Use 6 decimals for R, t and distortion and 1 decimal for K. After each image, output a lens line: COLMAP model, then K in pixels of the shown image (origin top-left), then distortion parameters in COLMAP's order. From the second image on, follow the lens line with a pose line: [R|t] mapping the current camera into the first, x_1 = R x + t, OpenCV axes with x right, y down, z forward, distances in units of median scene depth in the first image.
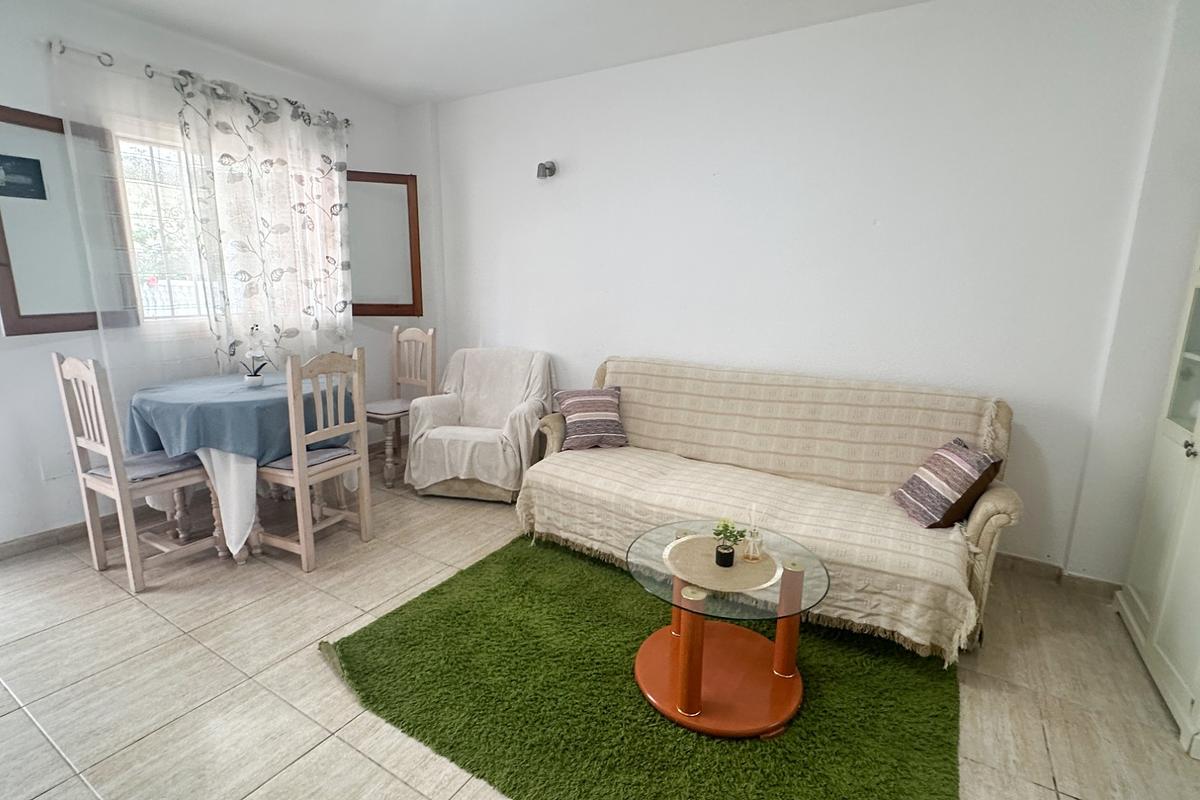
lens RADIAL K [[568.0, 0, 604.1], [0, 568.0, 396.9], [0, 0, 1]] dist [-0.000727, -0.000581]
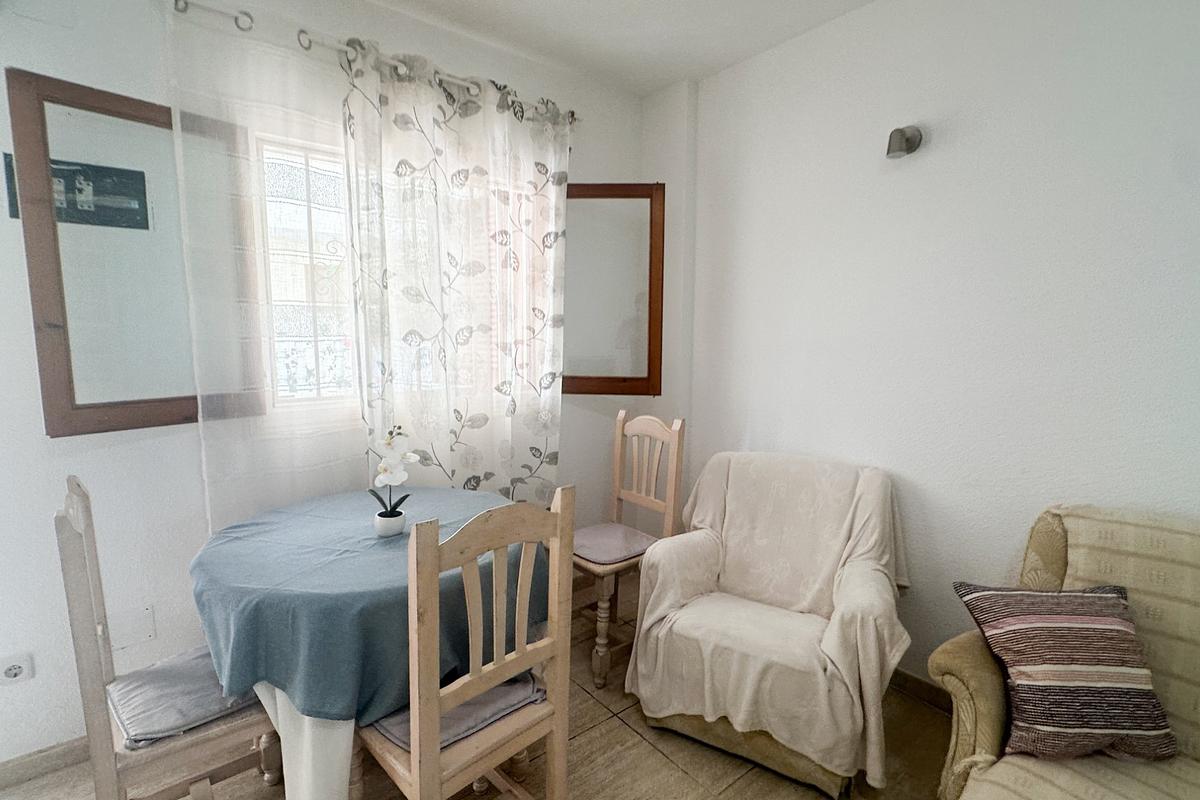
lens RADIAL K [[568.0, 0, 604.5], [0, 568.0, 391.8], [0, 0, 1]] dist [-0.000727, -0.000581]
pose [[0.940091, 0.023067, -0.340144, -0.194051], [-0.058677, 0.993768, -0.094779, -0.098971], [0.335837, 0.109060, 0.935585, 0.450131]]
